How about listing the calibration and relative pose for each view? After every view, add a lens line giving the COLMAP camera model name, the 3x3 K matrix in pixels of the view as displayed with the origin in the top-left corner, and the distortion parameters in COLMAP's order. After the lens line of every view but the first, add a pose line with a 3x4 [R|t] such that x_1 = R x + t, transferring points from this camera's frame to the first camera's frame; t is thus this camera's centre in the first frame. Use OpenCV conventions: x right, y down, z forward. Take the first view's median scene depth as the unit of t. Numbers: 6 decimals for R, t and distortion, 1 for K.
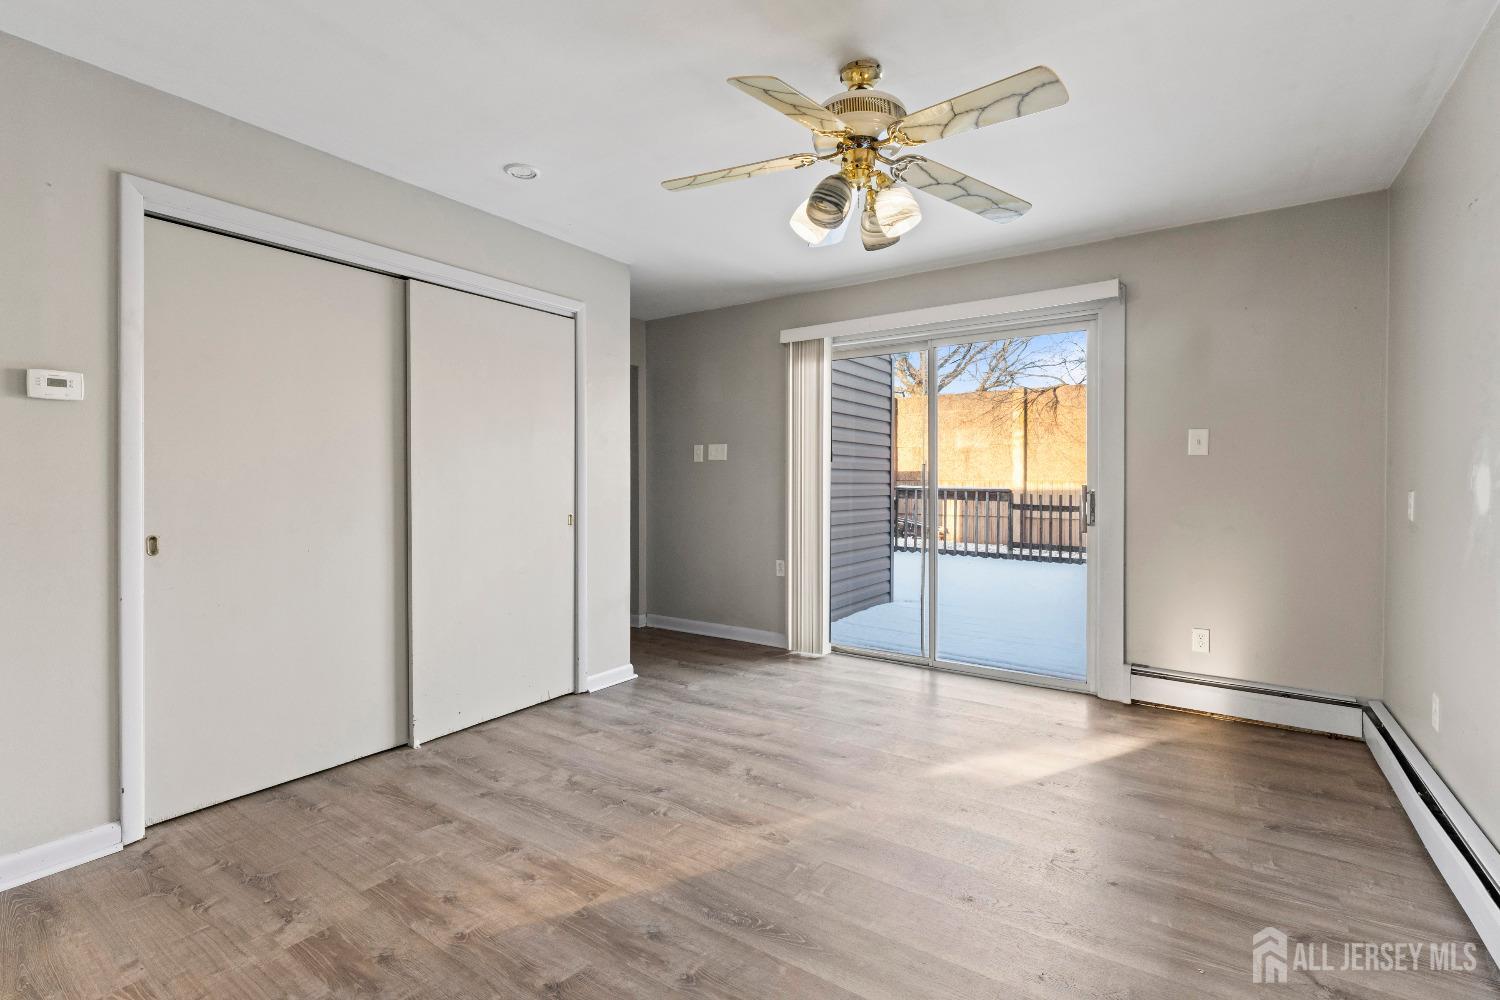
lens RADIAL K [[682.2, 0, 746.9], [0, 682.2, 497.1], [0, 0, 1]] dist [0.001377, -0.000573]
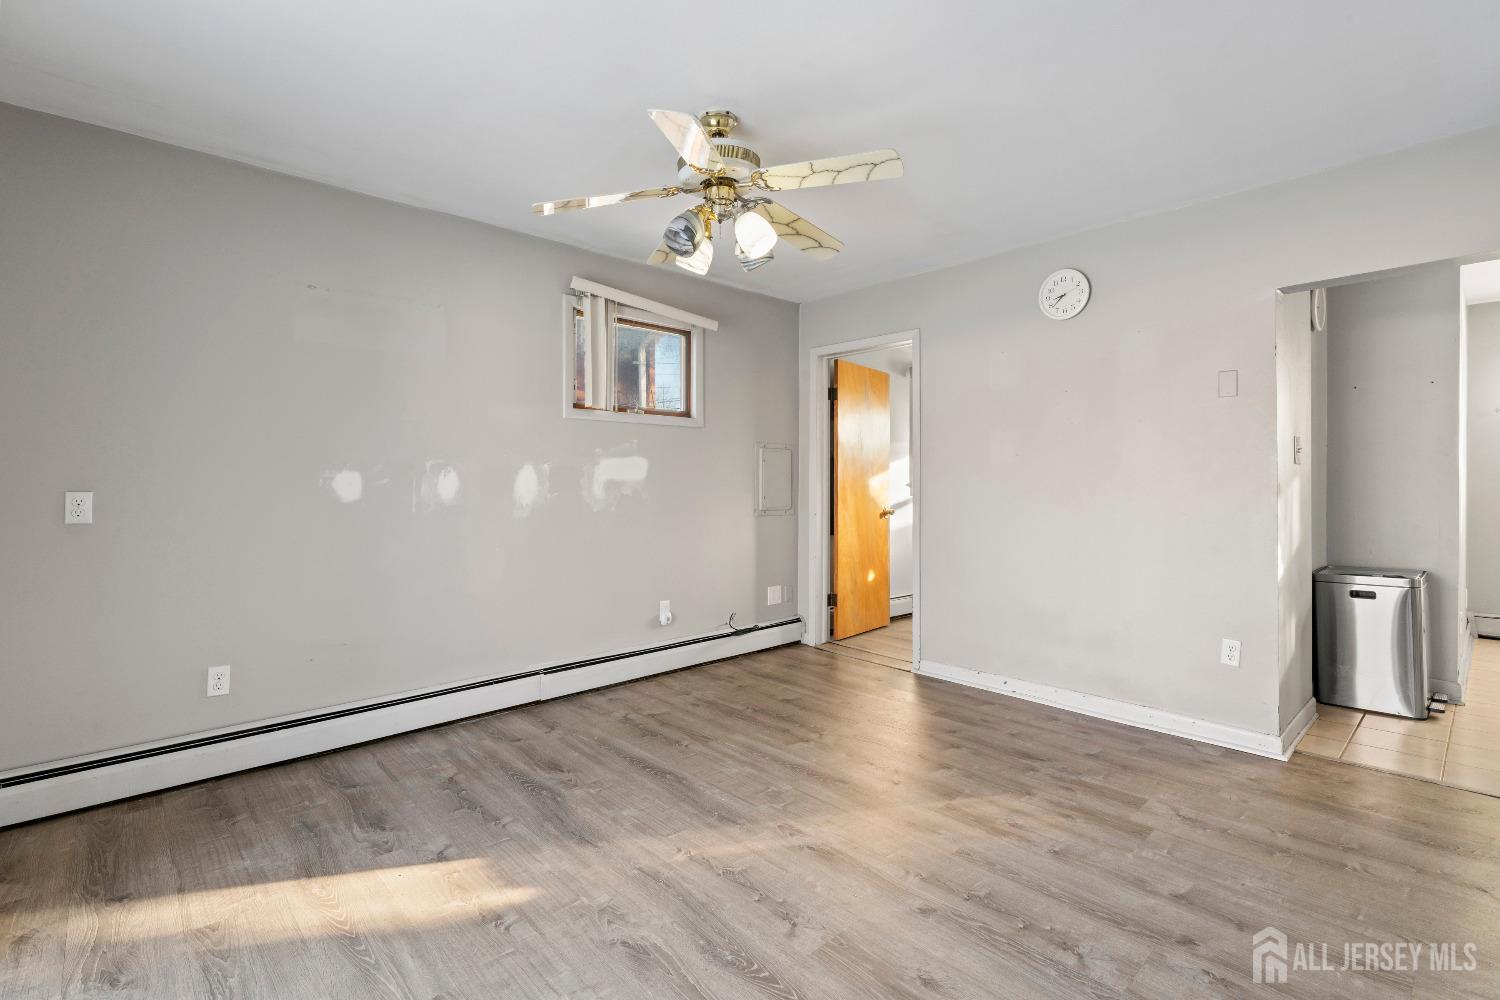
lens RADIAL K [[682.2, 0, 754.8], [0, 682.2, 488.6], [0, 0, 1]] dist [0.001377, -0.000573]
pose [[-0.977661, -0.001409, 0.210184, -0.106129], [0.005389, 0.999481, 0.031768, -0.037646], [-0.210119, 0.032191, -0.977146, 1.752460]]
